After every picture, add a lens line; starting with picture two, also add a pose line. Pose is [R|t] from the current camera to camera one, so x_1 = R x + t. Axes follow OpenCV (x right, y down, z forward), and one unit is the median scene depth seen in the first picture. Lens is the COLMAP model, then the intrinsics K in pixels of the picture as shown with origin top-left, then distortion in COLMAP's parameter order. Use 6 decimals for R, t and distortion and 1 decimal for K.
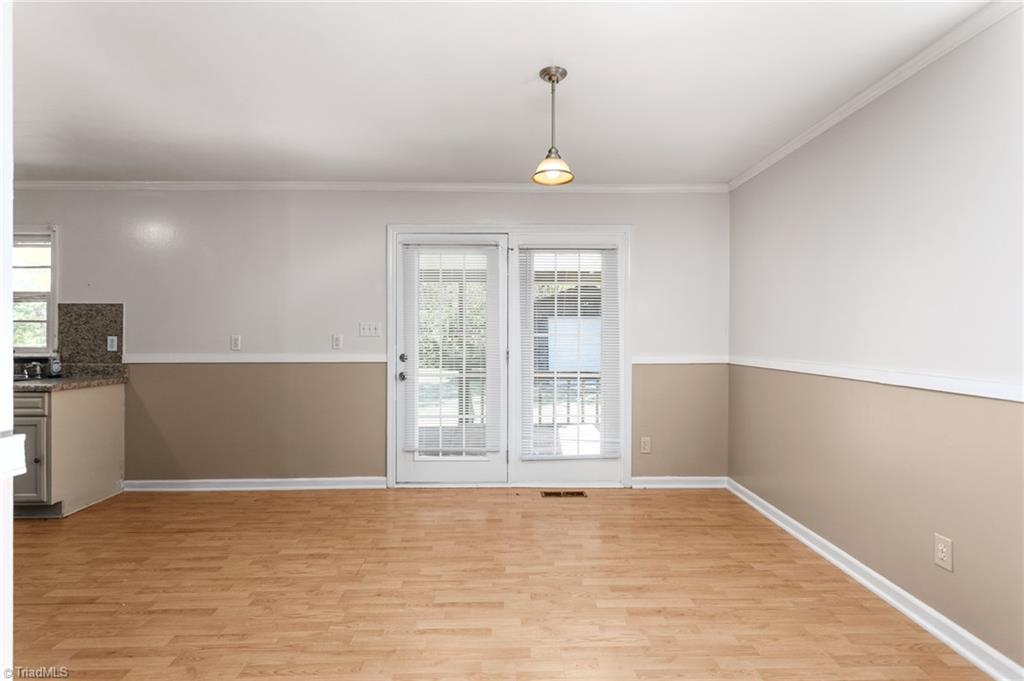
lens RADIAL K [[486.9, 0, 521.0], [0, 486.9, 340.3], [0, 0, 1]] dist [-0.003295, 0.004098]
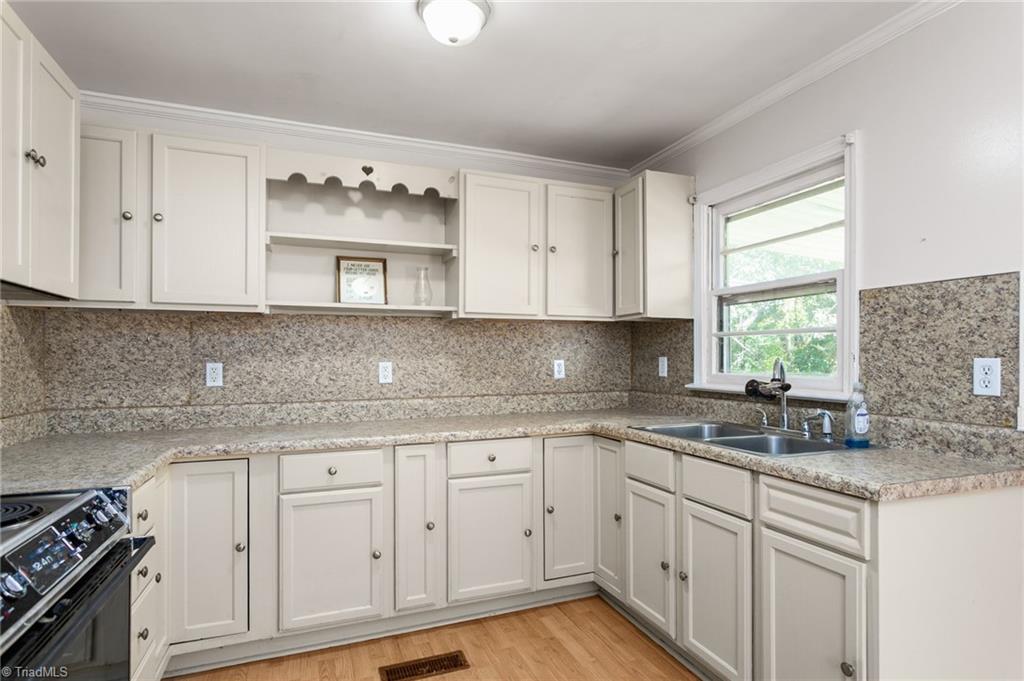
lens RADIAL K [[538.3, 0, 496.5], [0, 538.3, 347.7], [0, 0, 1]] dist [-0.004440, 0.005250]
pose [[0.302337, -0.021413, -0.952961, -0.547097], [-0.011821, 0.999587, -0.026211, -0.000145], [0.953128, 0.019189, 0.301959, 0.491923]]
